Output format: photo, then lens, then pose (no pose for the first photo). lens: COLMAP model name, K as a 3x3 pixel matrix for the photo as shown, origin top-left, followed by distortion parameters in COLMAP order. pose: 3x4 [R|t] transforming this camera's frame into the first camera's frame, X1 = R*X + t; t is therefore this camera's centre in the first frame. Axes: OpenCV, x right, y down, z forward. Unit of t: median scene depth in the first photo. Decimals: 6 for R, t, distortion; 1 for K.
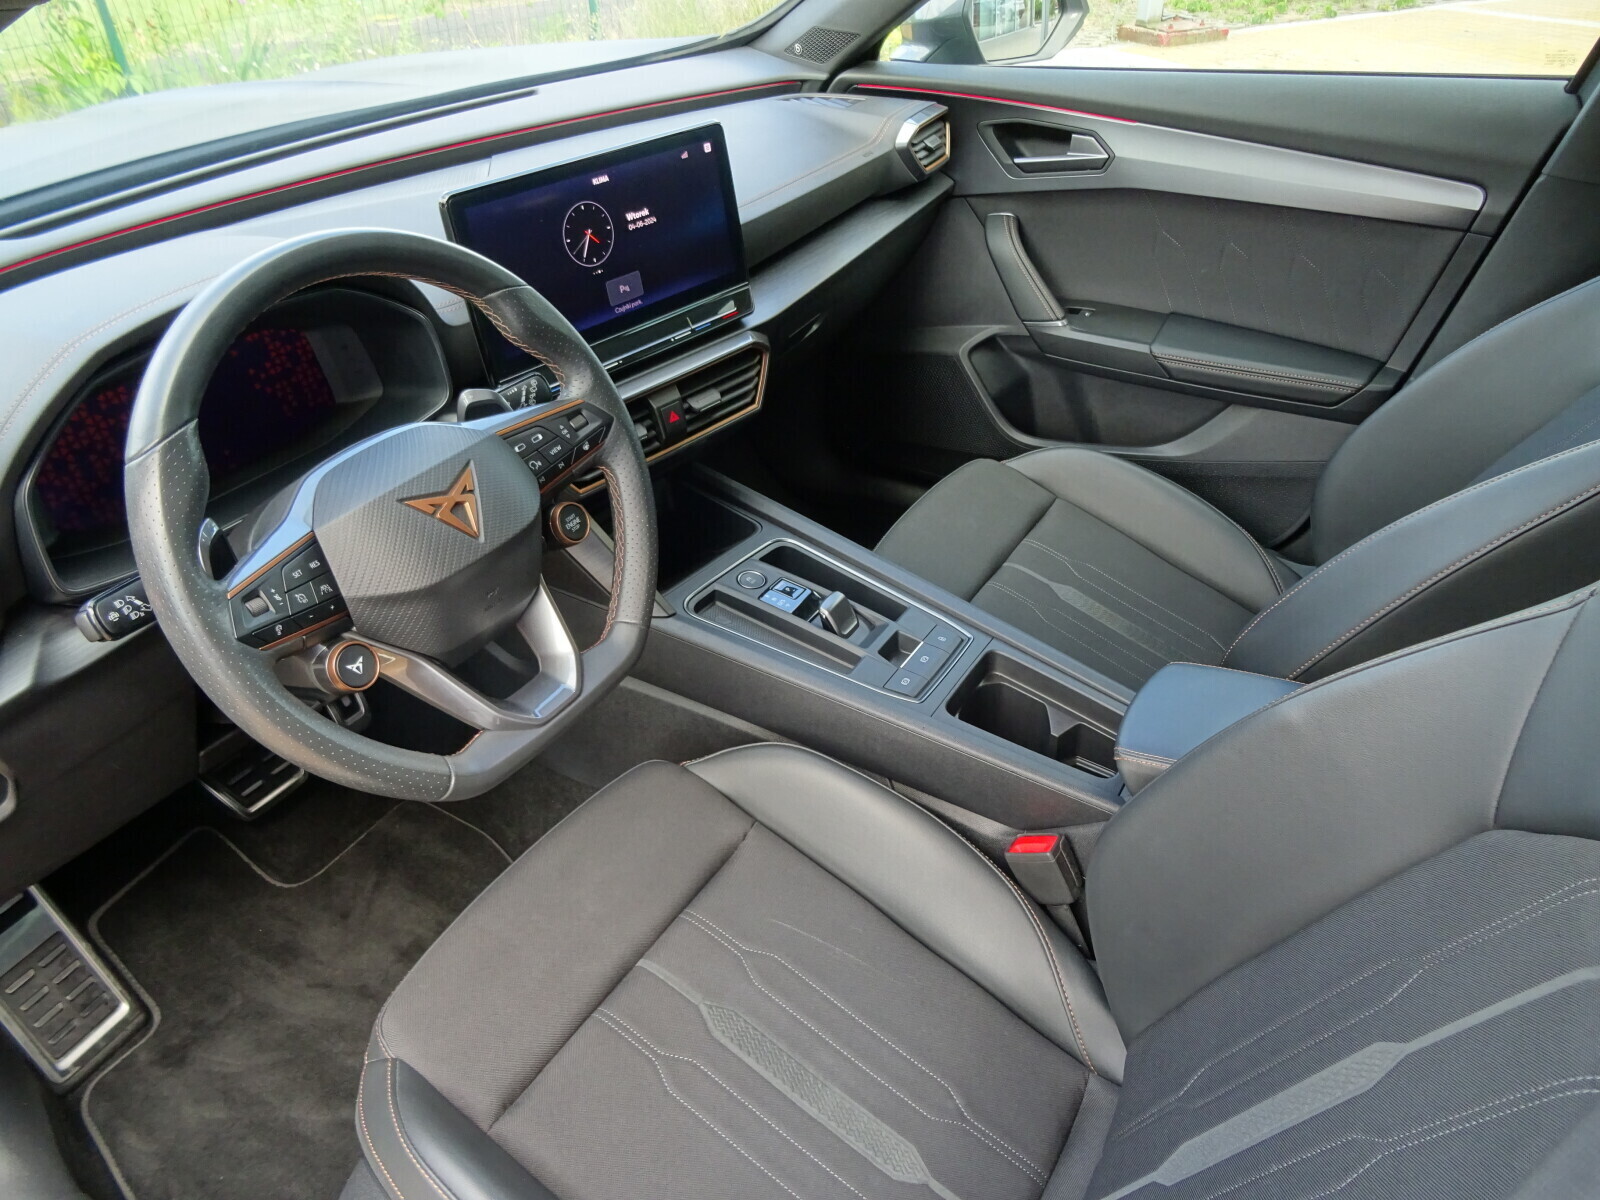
lens RADIAL K [[1093.8, 0, 800.0], [0, 1093.8, 600.0], [0, 0, 1]] dist [0.001972, 0.000171]
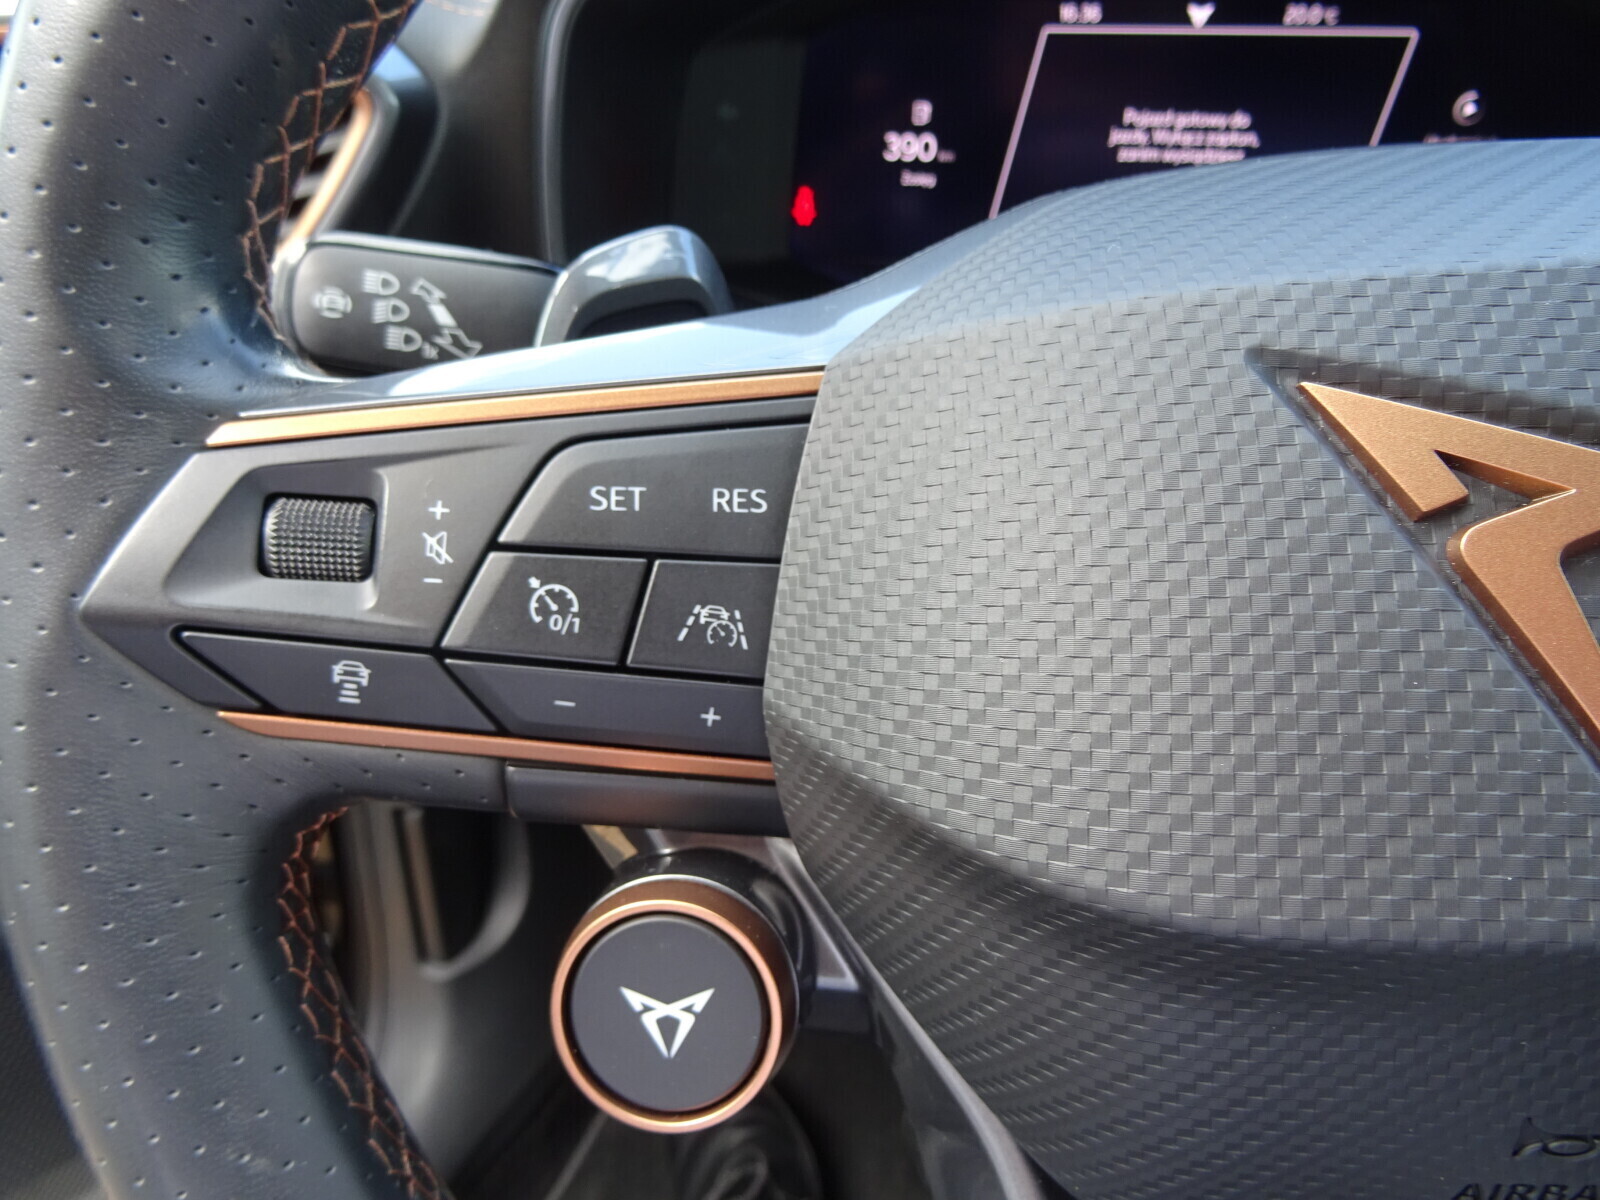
lens RADIAL K [[1151.6, 0, 800.0], [0, 1151.6, 600.0], [0, 0, 1]] dist [0.003595, 0.000415]
pose [[0.433910, 0.408434, -0.803059, -0.212109], [-0.446808, 0.871561, 0.201853, -0.054535], [0.782358, 0.271227, 0.560670, 0.742262]]
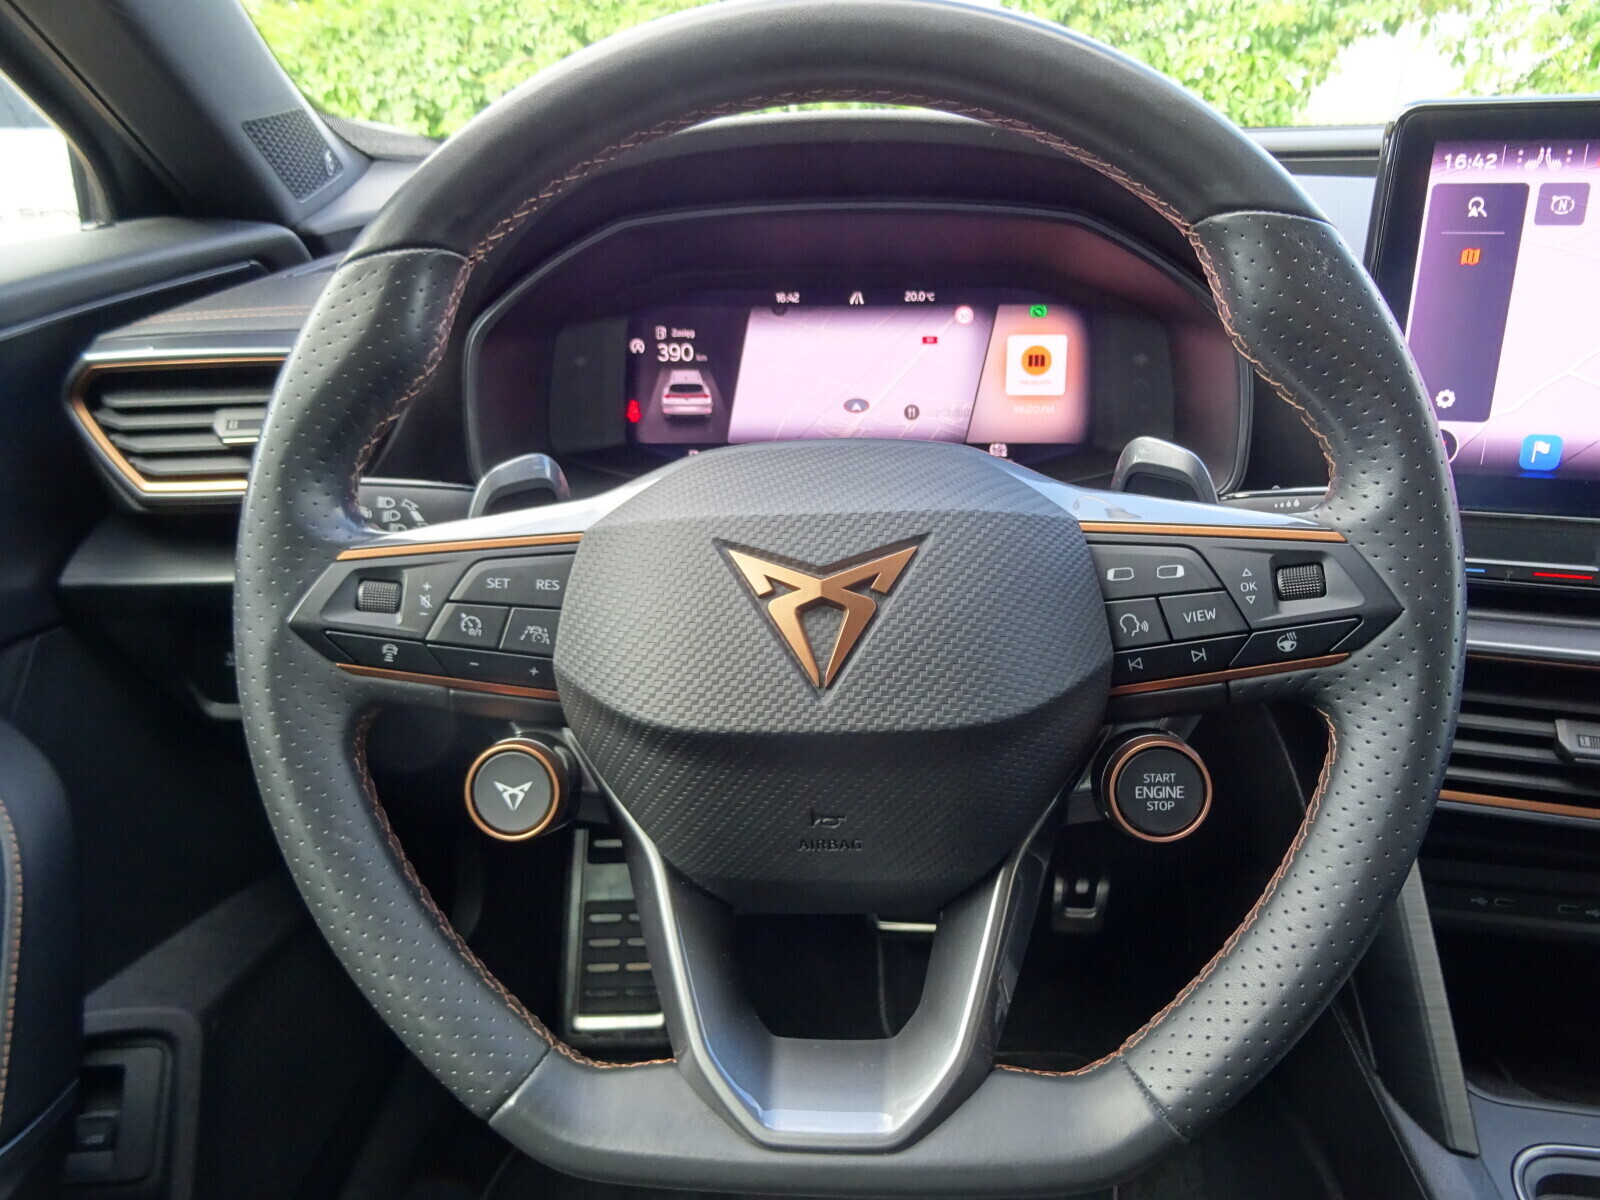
lens RADIAL K [[1148.9, 0, 800.0], [0, 1148.9, 600.0], [0, 0, 1]] dist [0.004315, -0.003466]
pose [[0.463533, 0.373641, -0.803448, 0.047981], [-0.469593, 0.872525, 0.134843, -0.130966], [0.751412, 0.314789, 0.579903, 0.644660]]
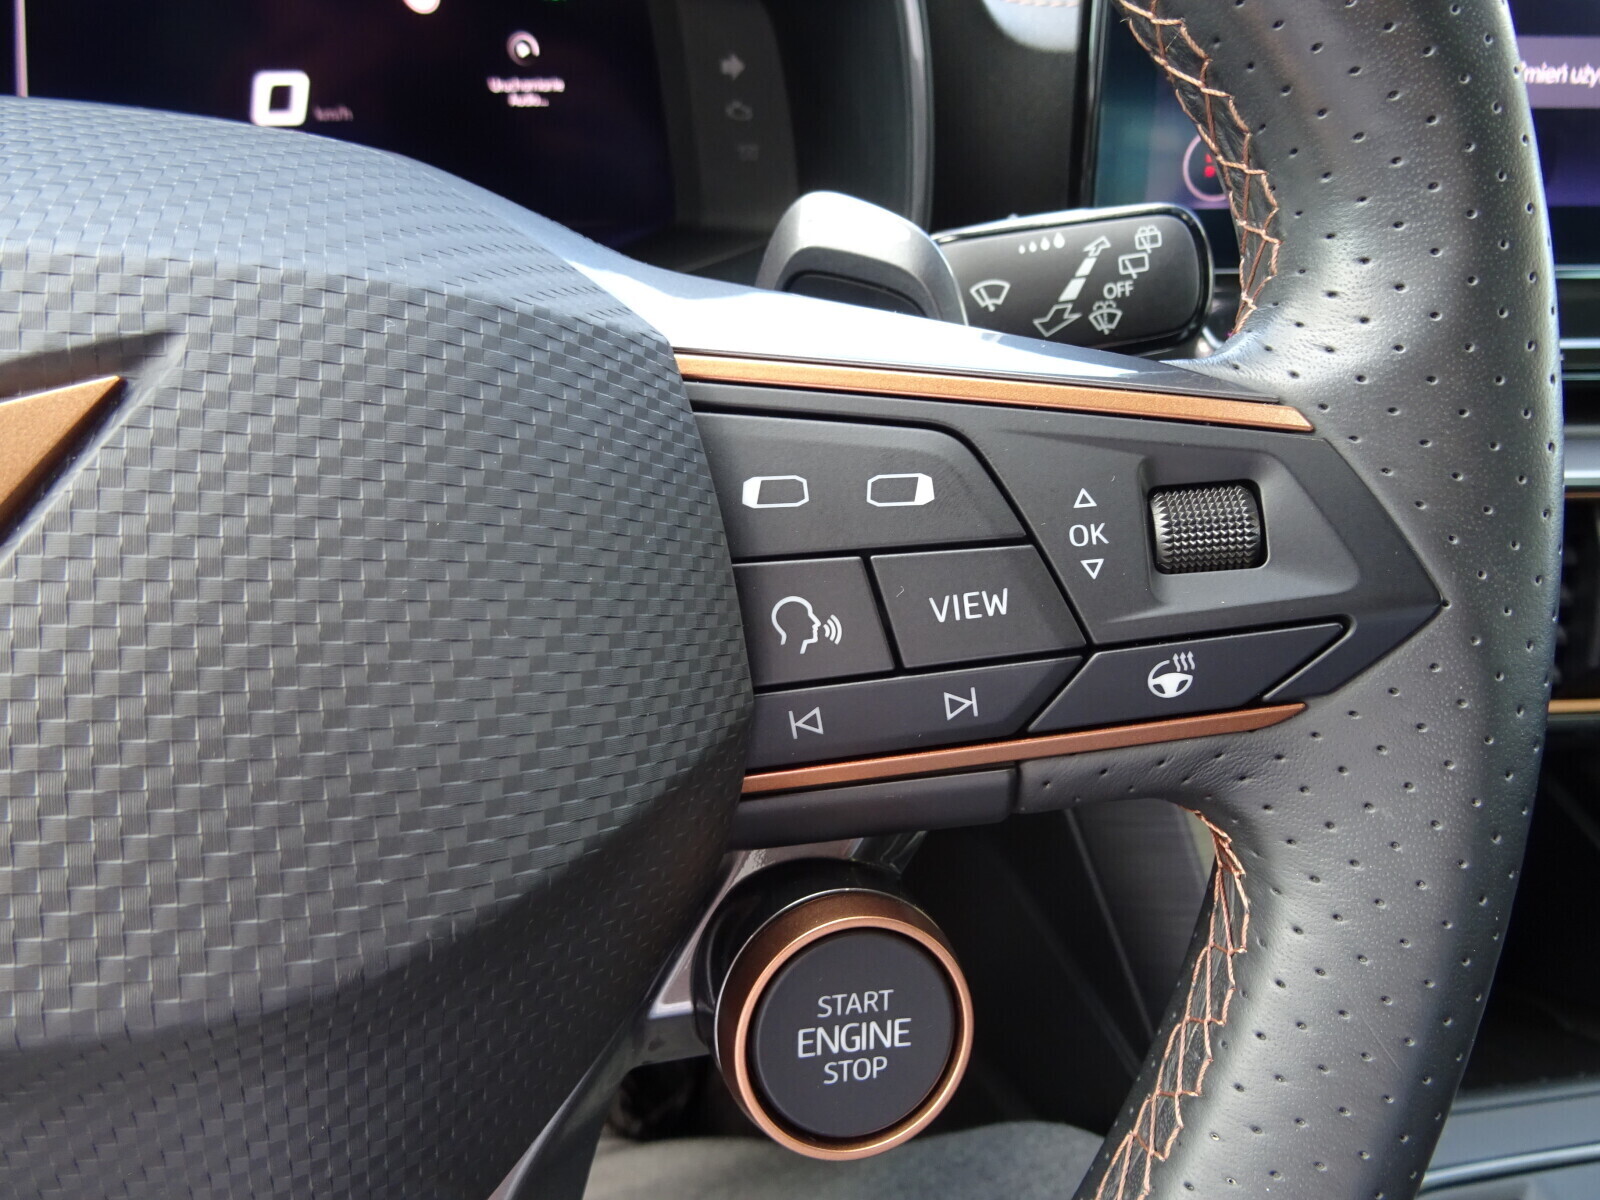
lens RADIAL K [[1148.9, 0, 800.0], [0, 1148.9, 600.0], [0, 0, 1]] dist [0.004315, -0.003466]
pose [[0.685913, 0.442799, -0.577454, -0.145745], [-0.513116, 0.856995, 0.047663, -0.134146], [0.515980, 0.263608, 0.815031, 0.857698]]
